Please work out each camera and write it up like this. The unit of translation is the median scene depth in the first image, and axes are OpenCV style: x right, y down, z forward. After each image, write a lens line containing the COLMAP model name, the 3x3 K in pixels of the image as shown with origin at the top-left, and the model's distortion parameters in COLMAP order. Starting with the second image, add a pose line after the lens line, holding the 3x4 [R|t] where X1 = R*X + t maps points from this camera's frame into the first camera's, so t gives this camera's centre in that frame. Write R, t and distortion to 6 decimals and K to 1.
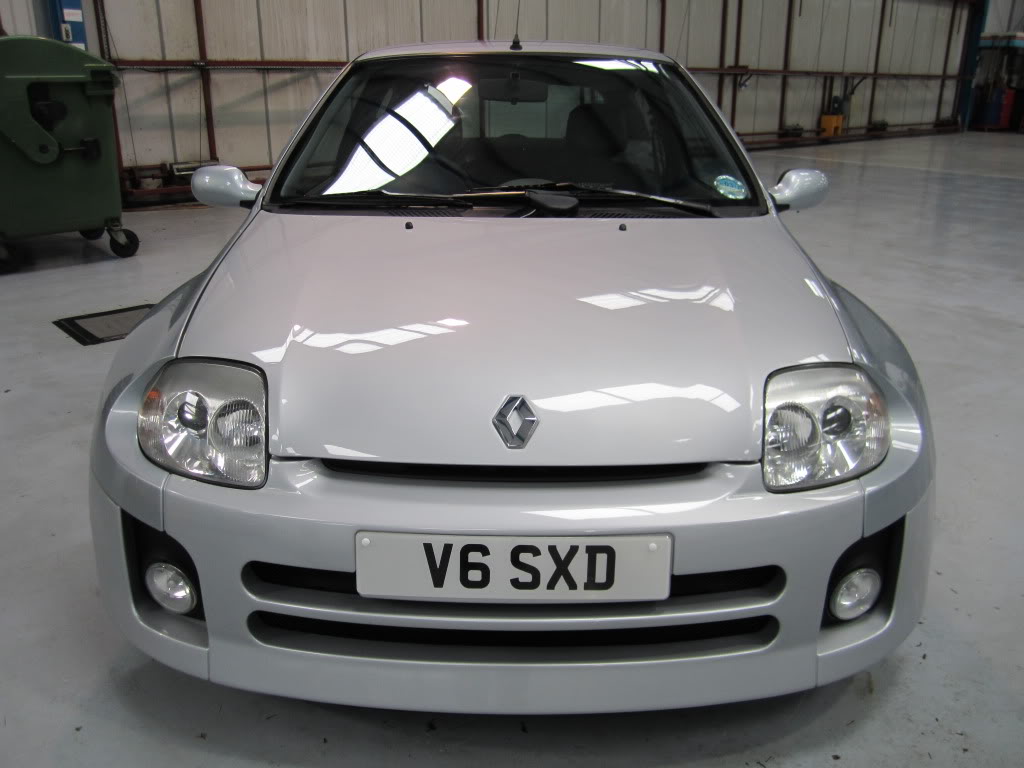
lens RADIAL K [[841.8, 0, 505.4], [0, 841.8, 385.1], [0, 0, 1]] dist [-0.055584, 0.017767]
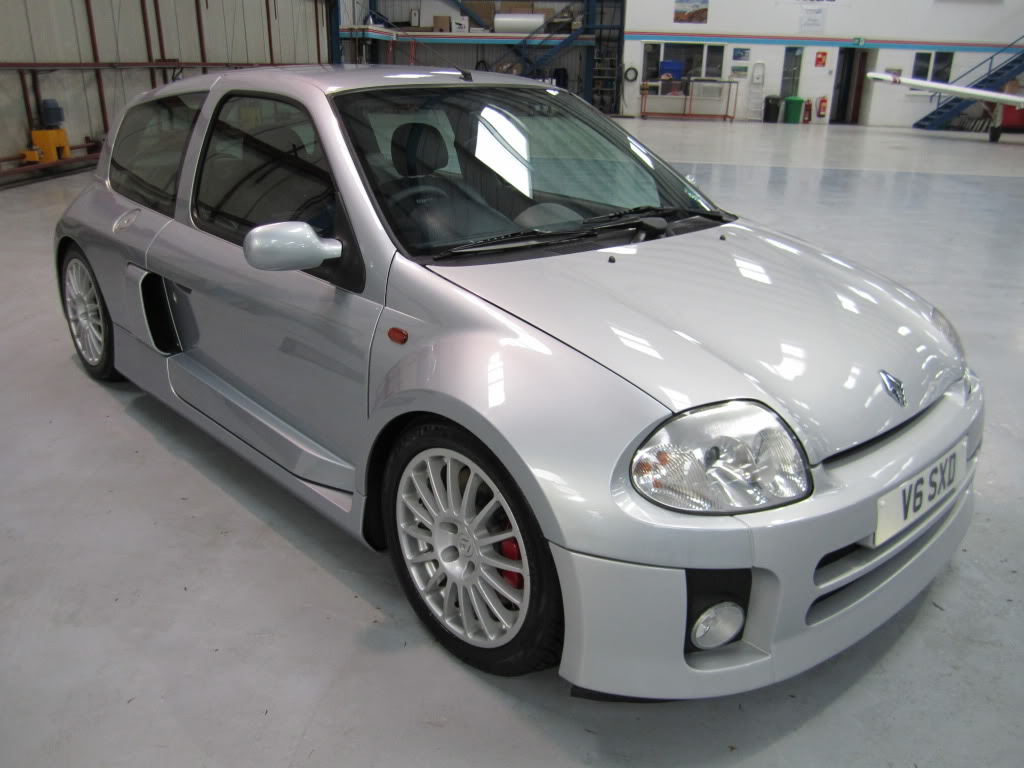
lens RADIAL K [[841.8, 0, 505.4], [0, 841.8, 385.1], [0, 0, 1]] dist [-0.055584, 0.017767]
pose [[0.730862, -0.234926, 0.640820, -1.288635], [0.223591, 0.969497, 0.100411, -0.233489], [-0.644863, 0.069895, 0.761096, 0.367425]]
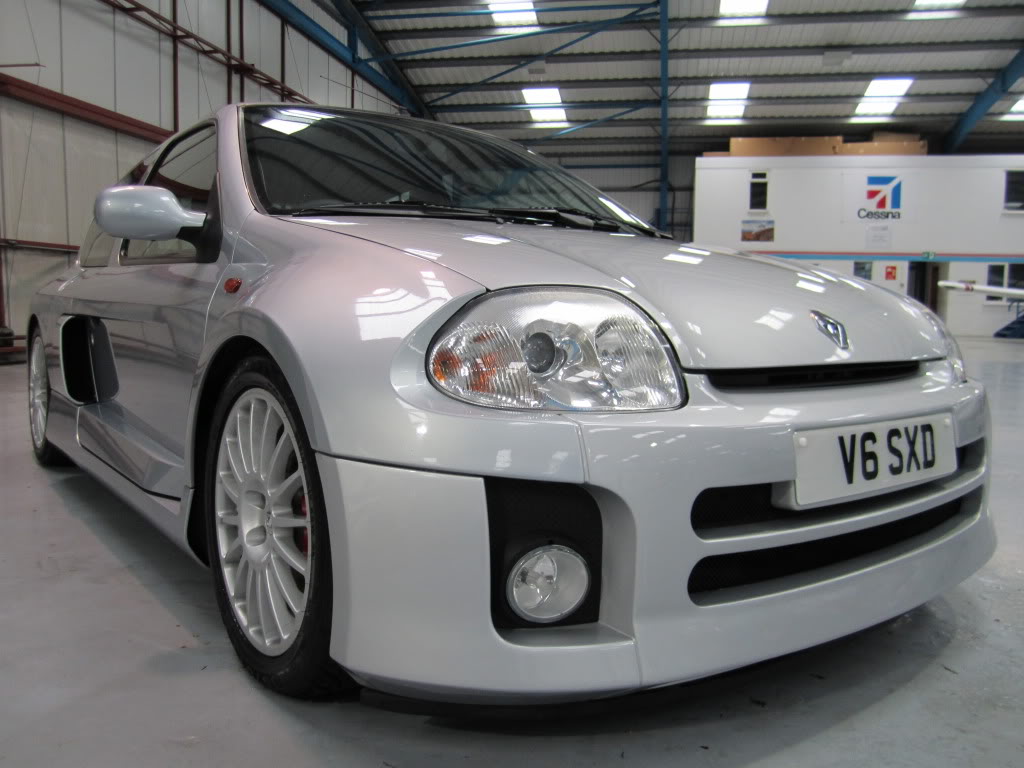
lens RADIAL K [[841.8, 0, 505.4], [0, 841.8, 385.1], [0, 0, 1]] dist [-0.055584, 0.017767]
pose [[0.798133, -0.053191, 0.600129, -0.926284], [0.203099, 0.961545, -0.184885, 0.218030], [-0.567217, 0.269448, 0.778244, 0.424236]]
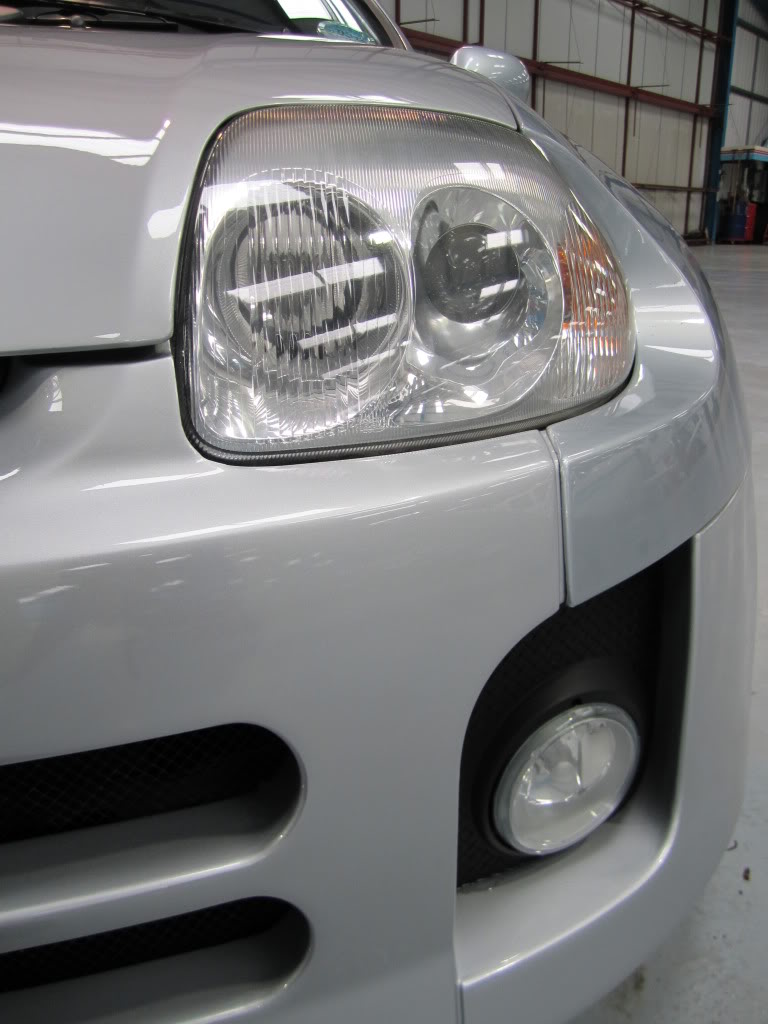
lens RADIAL K [[841.8, 0, 386.6], [0, 841.8, 488.9], [0, 0, 1]] dist [-0.055584, 0.017767]
pose [[0.991566, -0.048286, 0.120268, 0.329558], [0.053353, 0.997803, -0.039273, 0.148494], [-0.118108, 0.045358, 0.991964, 0.700838]]
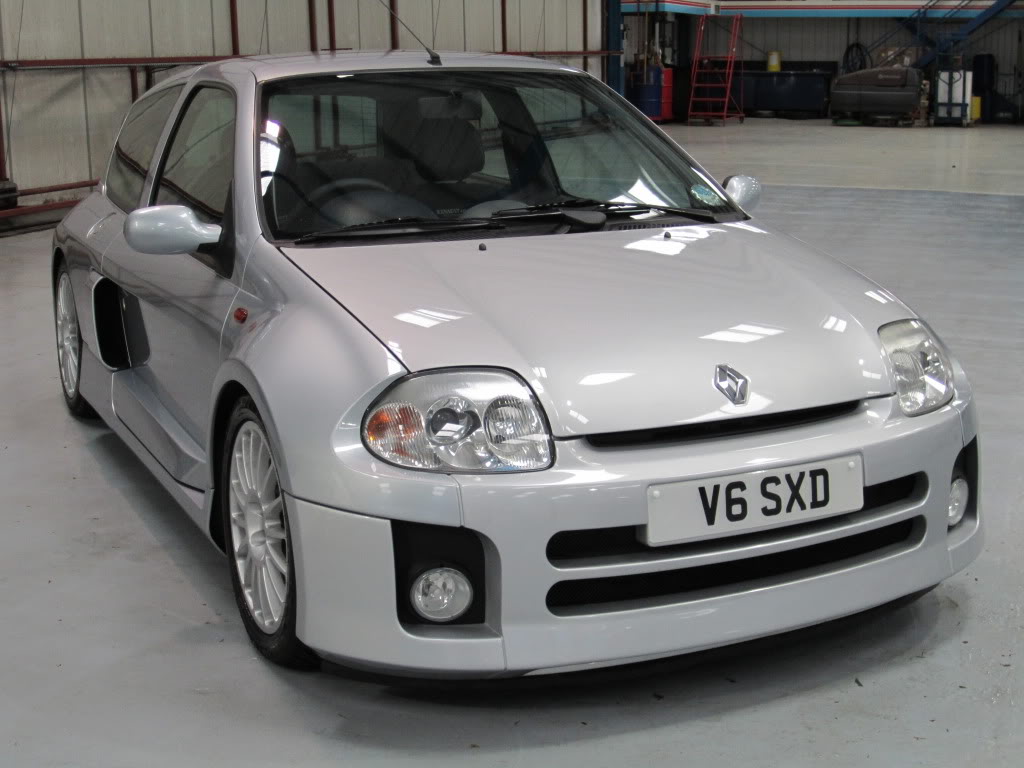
lens RADIAL K [[1461.2, 0, 512.0], [0, 1461.2, 384.0], [0, 0, 1]] dist [-0.146019, -0.007774]
pose [[0.899345, -0.108775, 0.423493, -1.123388], [0.163584, 0.981927, -0.095181, 0.186179], [-0.405486, 0.154877, 0.900885, -0.727603]]
